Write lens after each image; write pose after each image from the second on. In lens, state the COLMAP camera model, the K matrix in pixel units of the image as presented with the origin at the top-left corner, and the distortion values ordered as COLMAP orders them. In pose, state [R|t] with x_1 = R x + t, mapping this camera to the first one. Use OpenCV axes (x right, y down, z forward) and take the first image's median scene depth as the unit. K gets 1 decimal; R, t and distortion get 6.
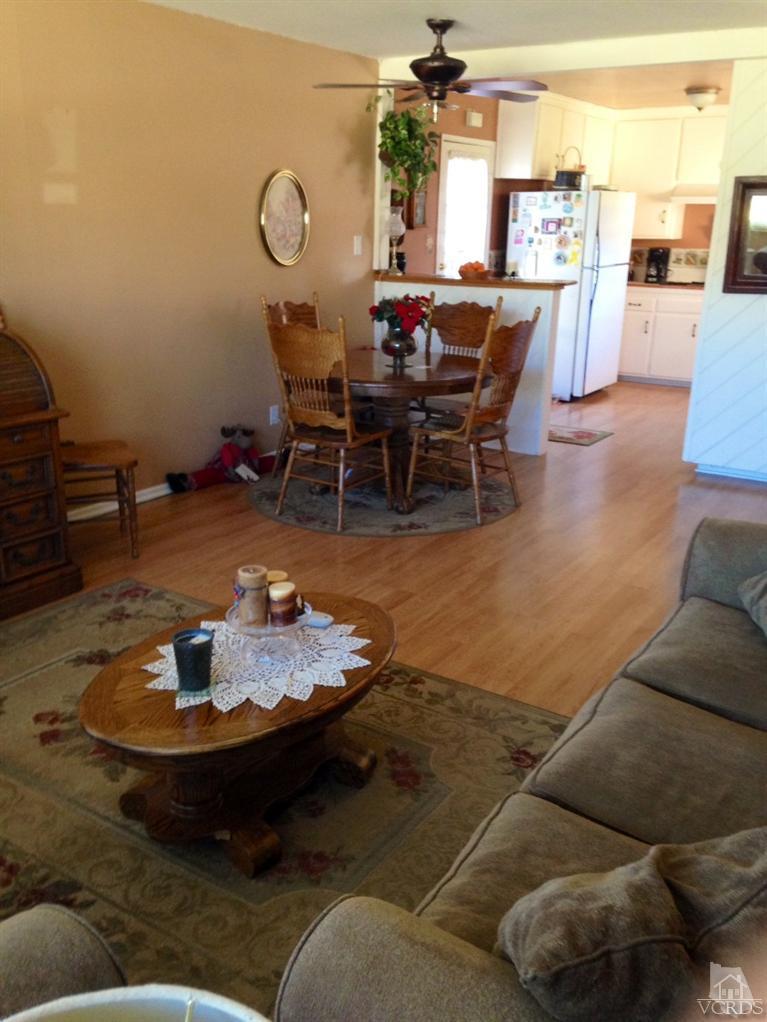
lens RADIAL K [[915.2, 0, 386.2], [0, 915.2, 511.8], [0, 0, 1]] dist [0.209852, -0.319139]
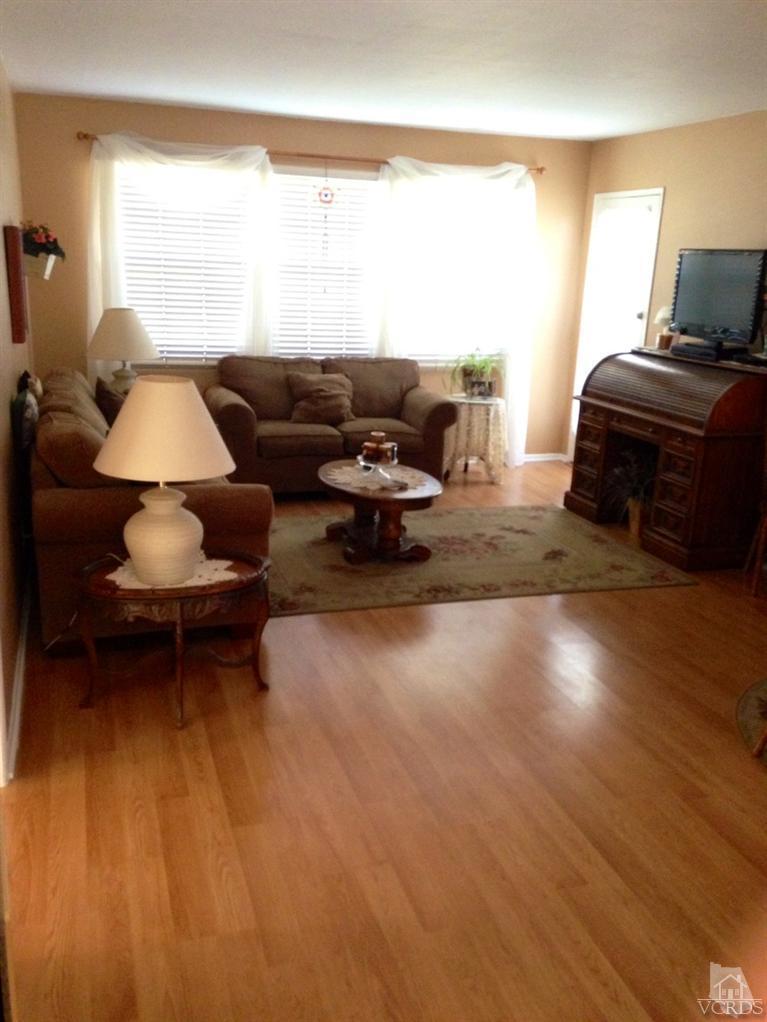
lens RADIAL K [[915.2, 0, 386.2], [0, 915.2, 511.8], [0, 0, 1]] dist [0.209852, -0.319139]
pose [[-0.629441, 0.163892, -0.759567, 1.036561], [-0.283960, 0.861382, 0.421174, -0.475444], [0.723305, 0.480791, -0.495651, 1.485475]]
